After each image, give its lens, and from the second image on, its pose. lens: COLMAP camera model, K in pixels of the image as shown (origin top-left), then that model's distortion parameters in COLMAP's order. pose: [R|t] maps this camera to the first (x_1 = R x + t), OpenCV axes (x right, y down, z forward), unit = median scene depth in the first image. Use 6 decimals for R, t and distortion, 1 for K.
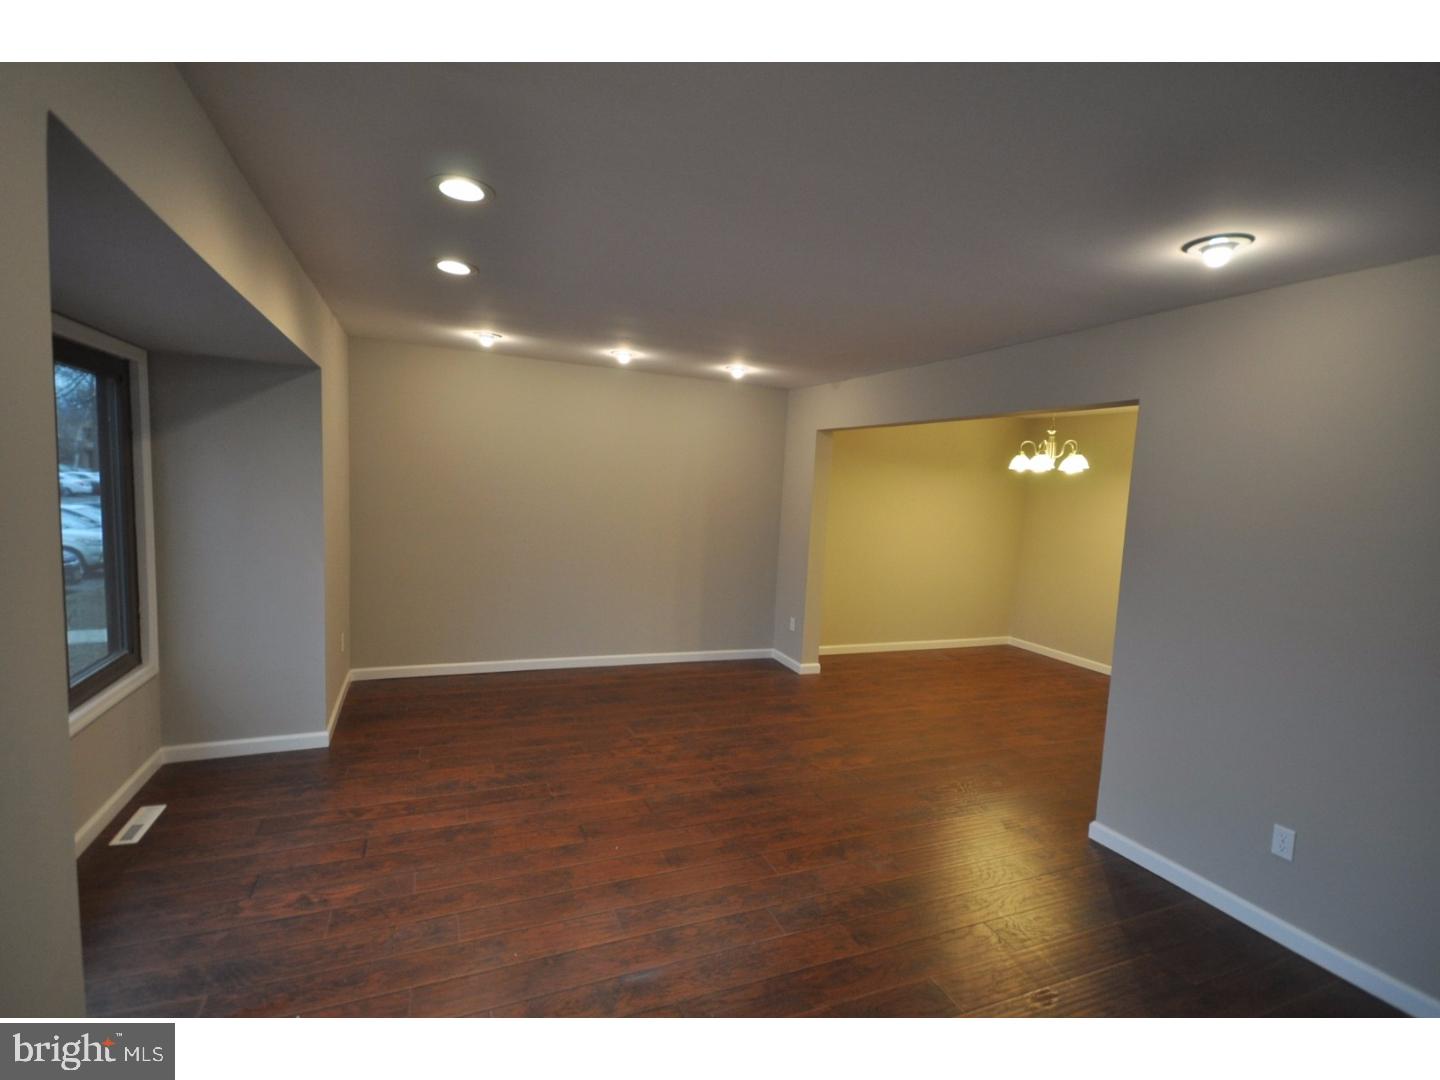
lens RADIAL K [[677.7, 0, 725.9], [0, 677.7, 547.6], [0, 0, 1]] dist [0.002259, 0.000285]
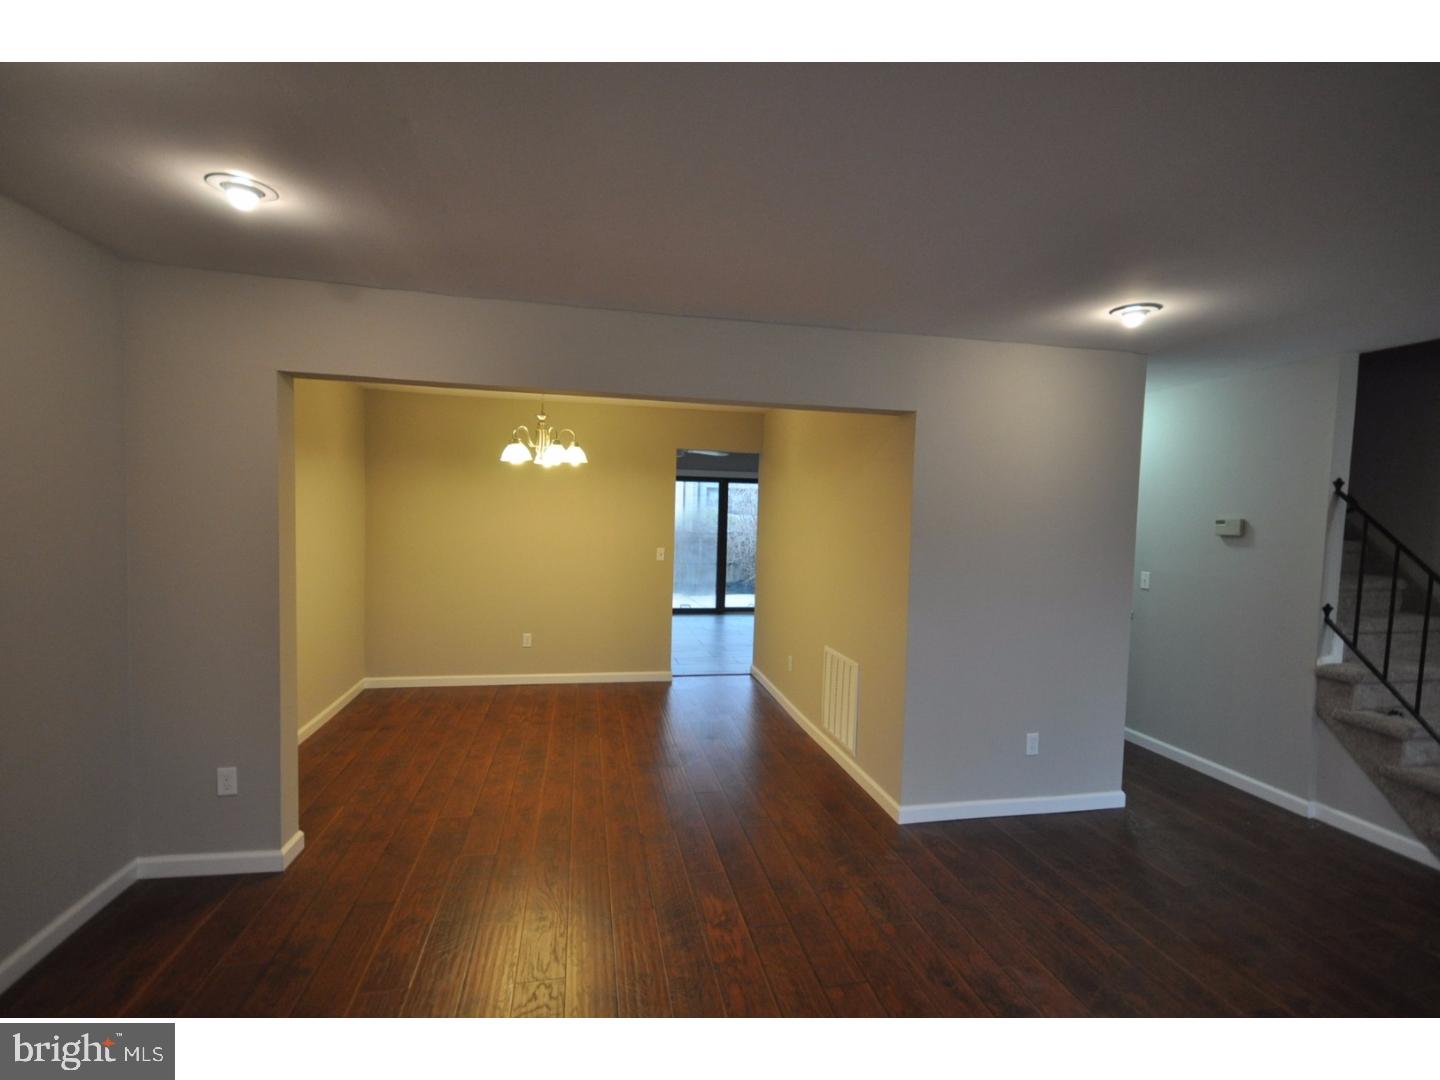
lens RADIAL K [[677.7, 0, 724.9], [0, 677.7, 532.8], [0, 0, 1]] dist [0.002259, 0.000285]
pose [[0.197589, -0.087091, 0.976409, -0.301631], [0.072323, 0.994626, 0.074080, -0.073457], [-0.977613, 0.055980, 0.202826, 0.605383]]
